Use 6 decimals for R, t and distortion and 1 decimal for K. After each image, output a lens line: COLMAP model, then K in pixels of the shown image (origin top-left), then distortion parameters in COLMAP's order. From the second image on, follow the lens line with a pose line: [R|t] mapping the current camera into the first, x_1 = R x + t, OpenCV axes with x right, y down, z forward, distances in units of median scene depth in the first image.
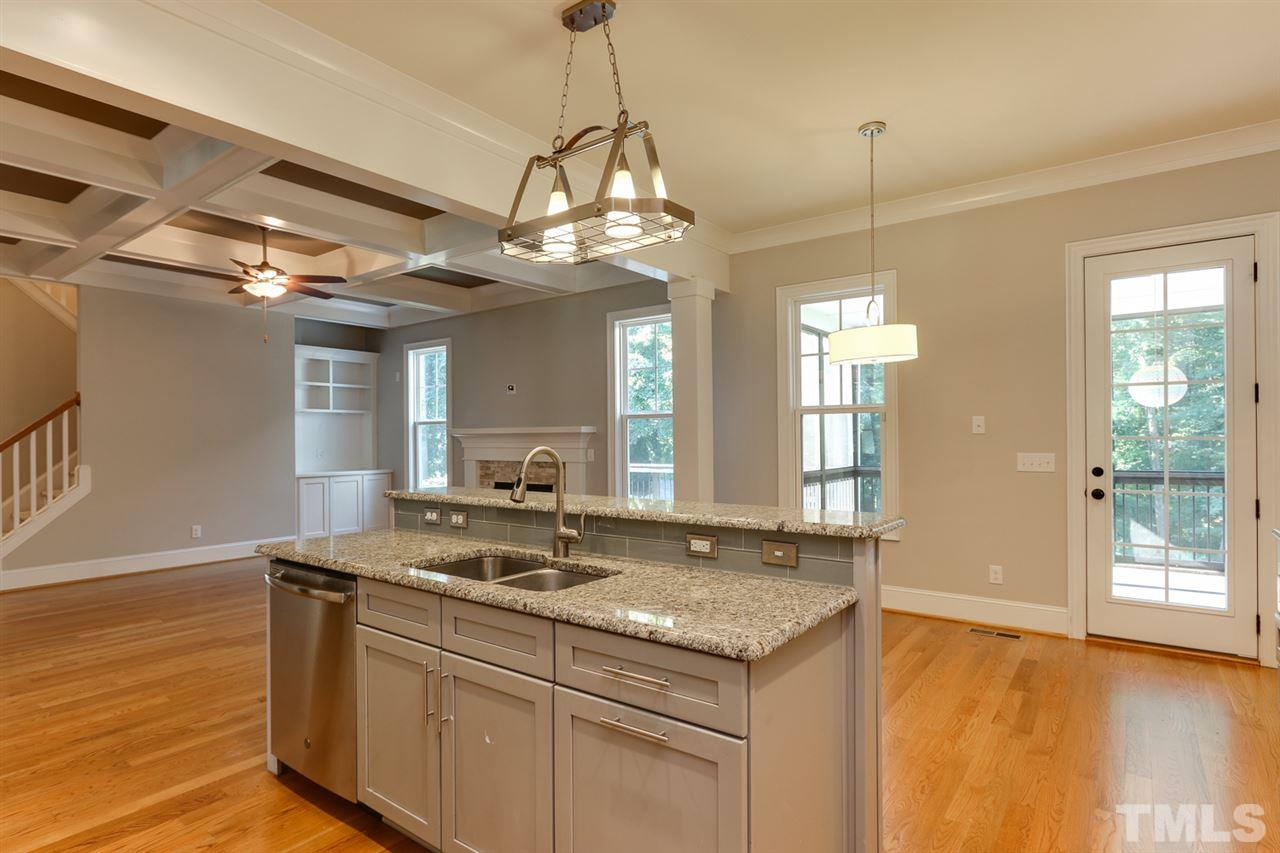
lens RADIAL K [[672.2, 0, 630.7], [0, 672.2, 440.9], [0, 0, 1]] dist [-0.003324, -0.000955]
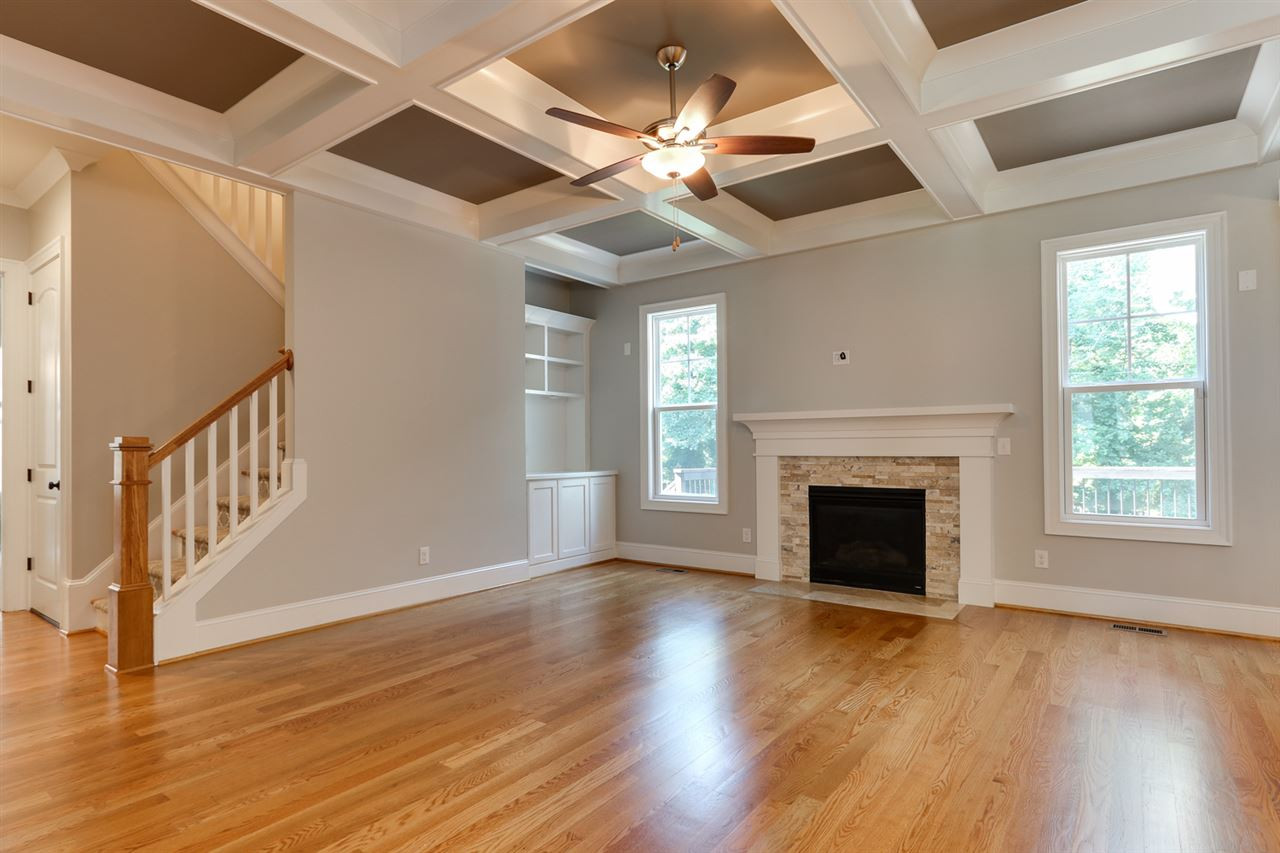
lens RADIAL K [[667.7, 0, 616.9], [0, 667.7, 432.4], [0, 0, 1]] dist [-0.004409, 0.000223]
pose [[0.999966, 0.000546, -0.008228, -0.391335], [-0.000763, 0.999651, -0.026393, 0.021893], [0.008210, 0.026398, 0.999618, 0.266907]]
